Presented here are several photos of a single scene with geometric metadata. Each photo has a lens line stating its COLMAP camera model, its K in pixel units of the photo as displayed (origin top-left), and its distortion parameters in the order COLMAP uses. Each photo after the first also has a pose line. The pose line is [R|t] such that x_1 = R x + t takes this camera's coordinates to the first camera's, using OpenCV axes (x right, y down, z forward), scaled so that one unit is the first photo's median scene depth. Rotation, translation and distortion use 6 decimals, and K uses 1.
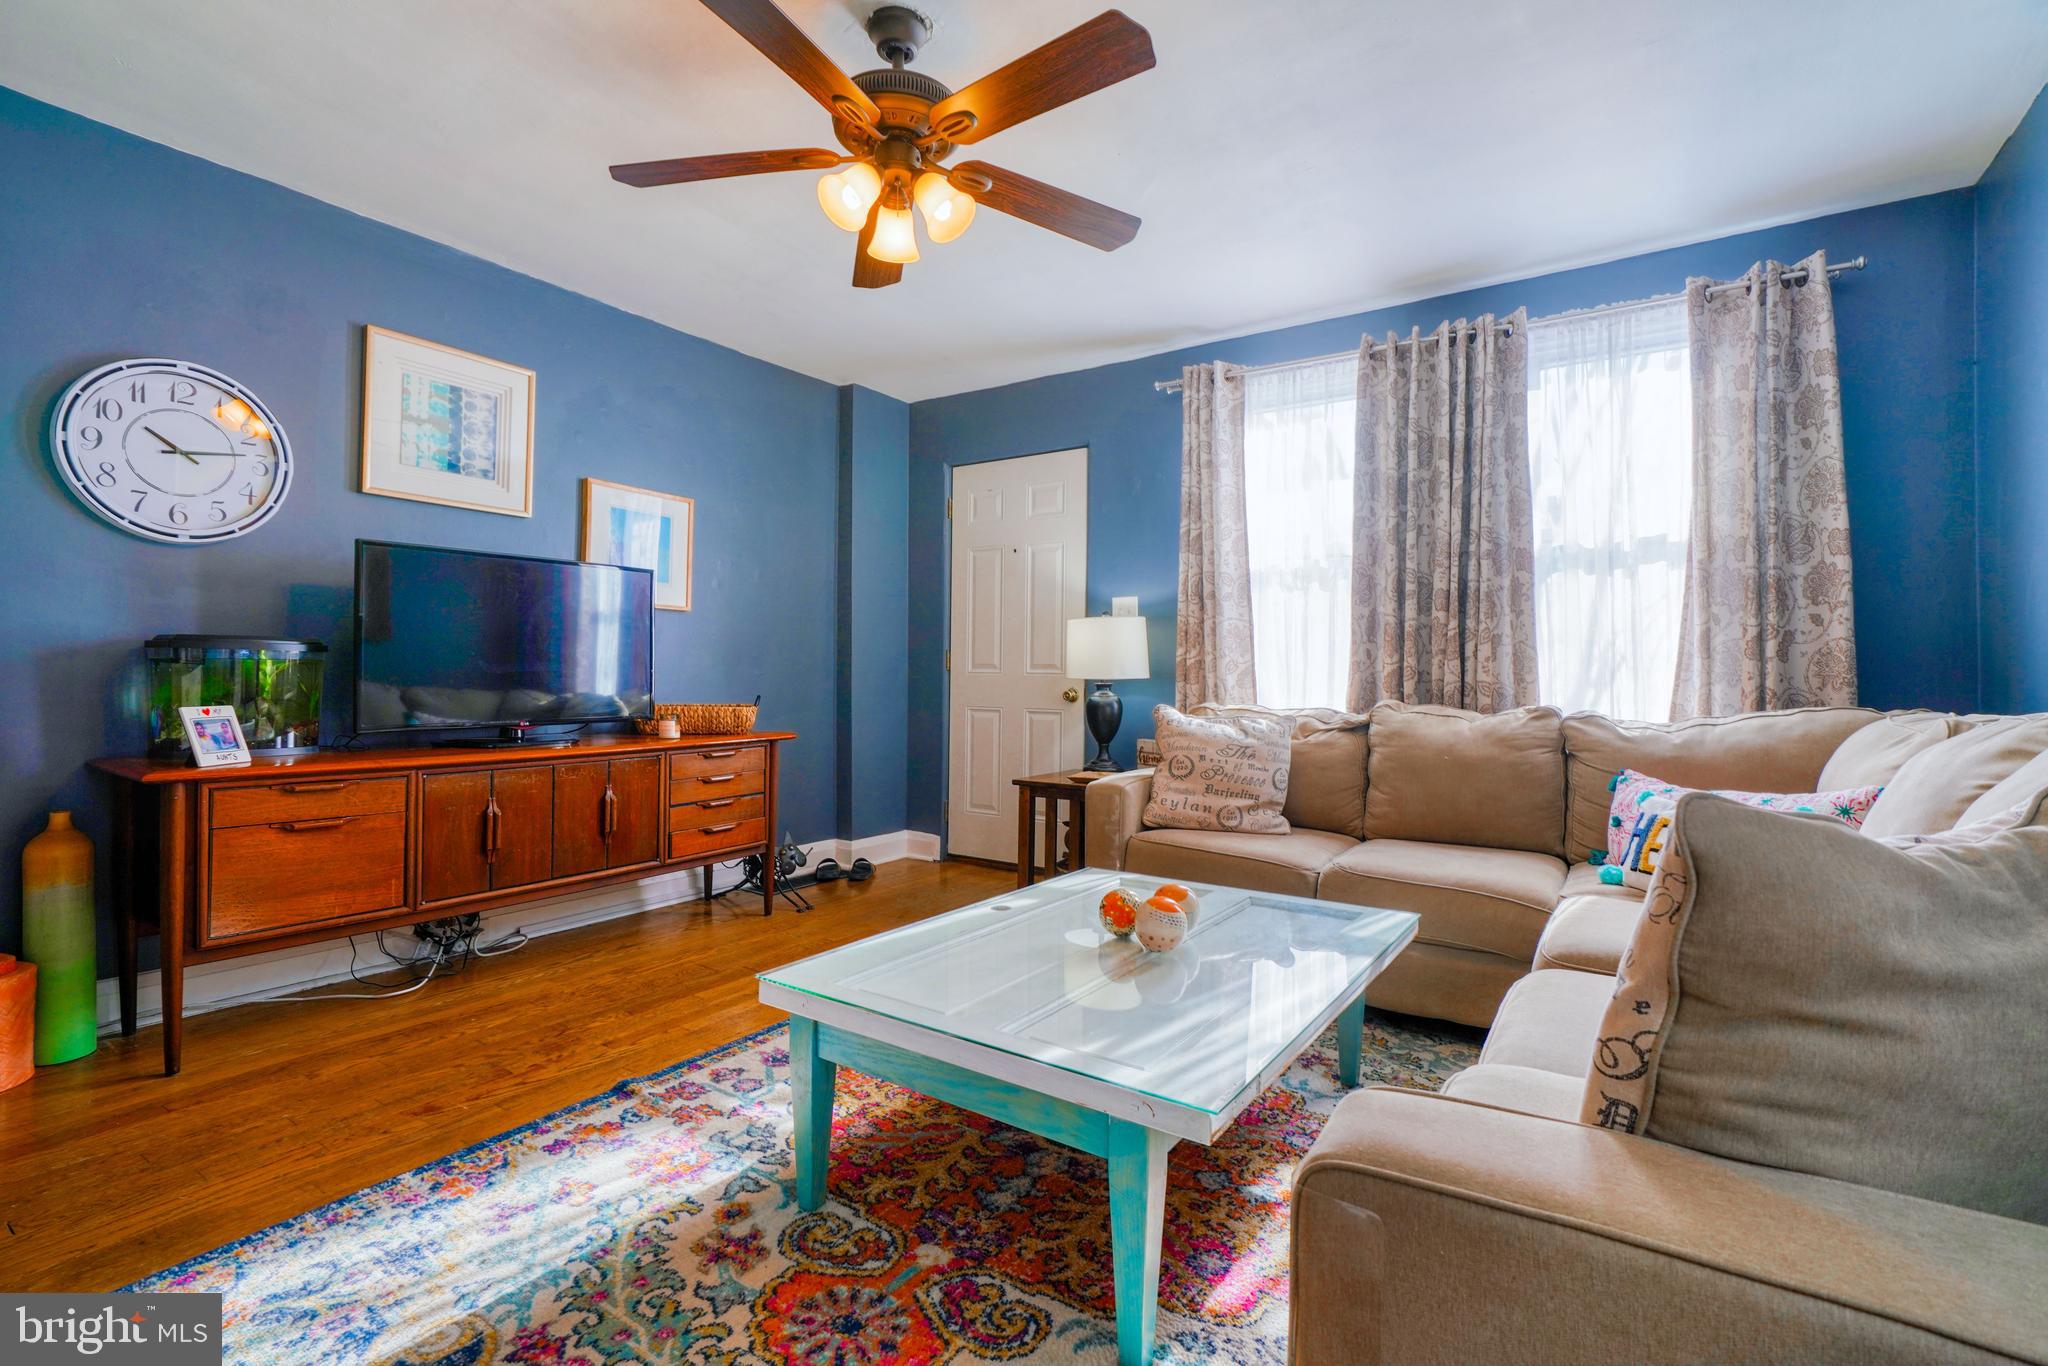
lens RADIAL K [[934.5, 0, 1019.8], [0, 934.5, 676.3], [0, 0, 1]] dist [-0.002678, 0.001115]
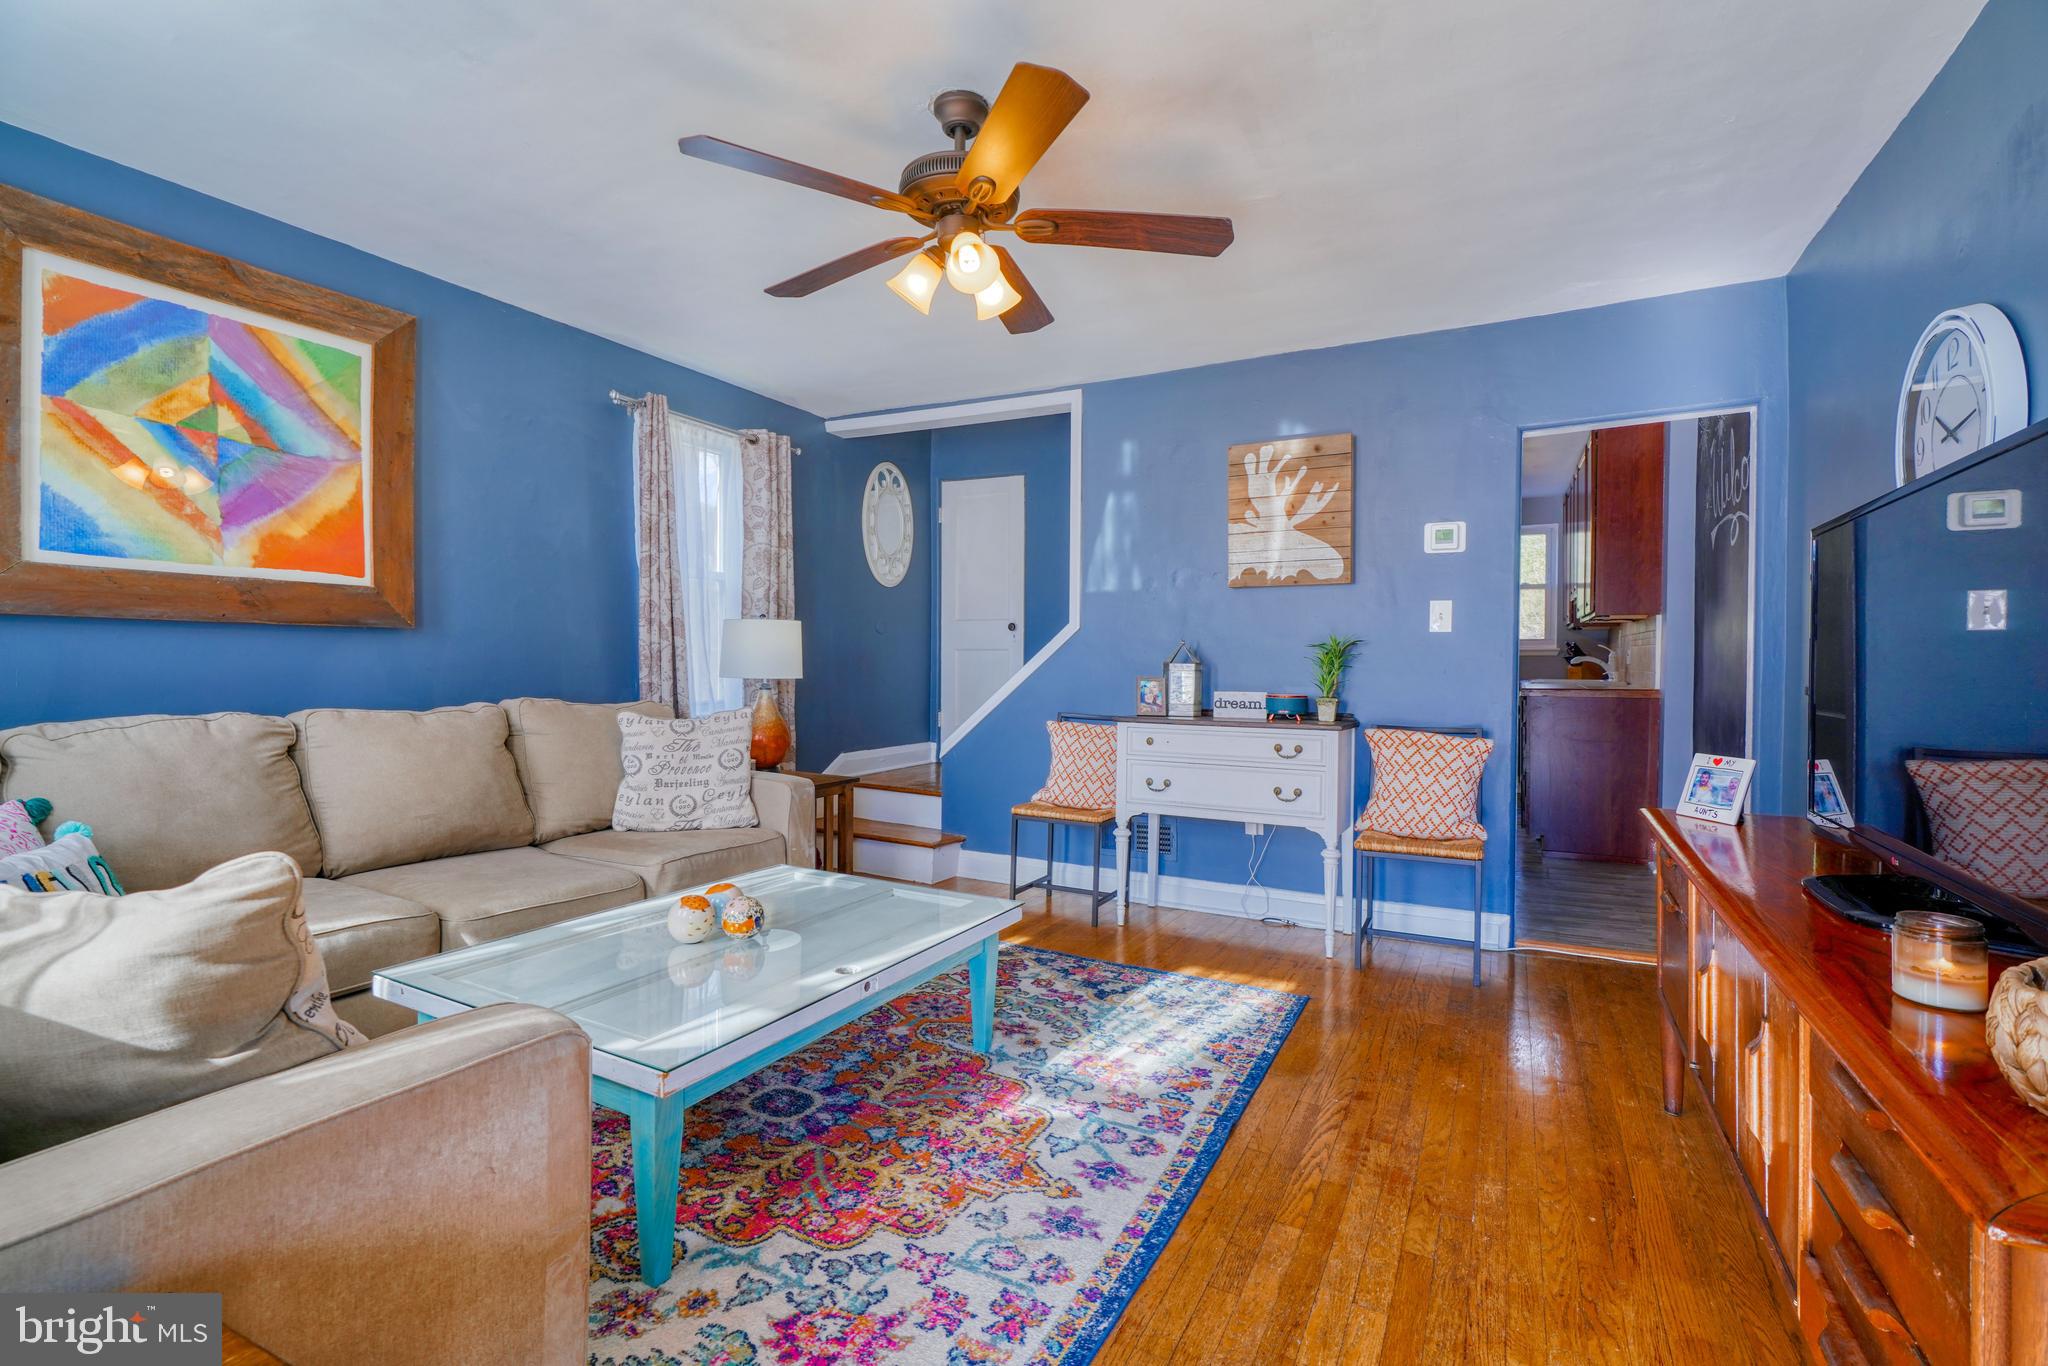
lens RADIAL K [[934.5, 0, 1019.8], [0, 934.5, 676.3], [0, 0, 1]] dist [-0.002678, 0.001115]
pose [[-0.994708, -0.016313, -0.101435, -0.107396], [-0.017699, 0.999762, 0.012783, -0.056138], [0.101202, 0.014510, -0.994760, 2.270012]]
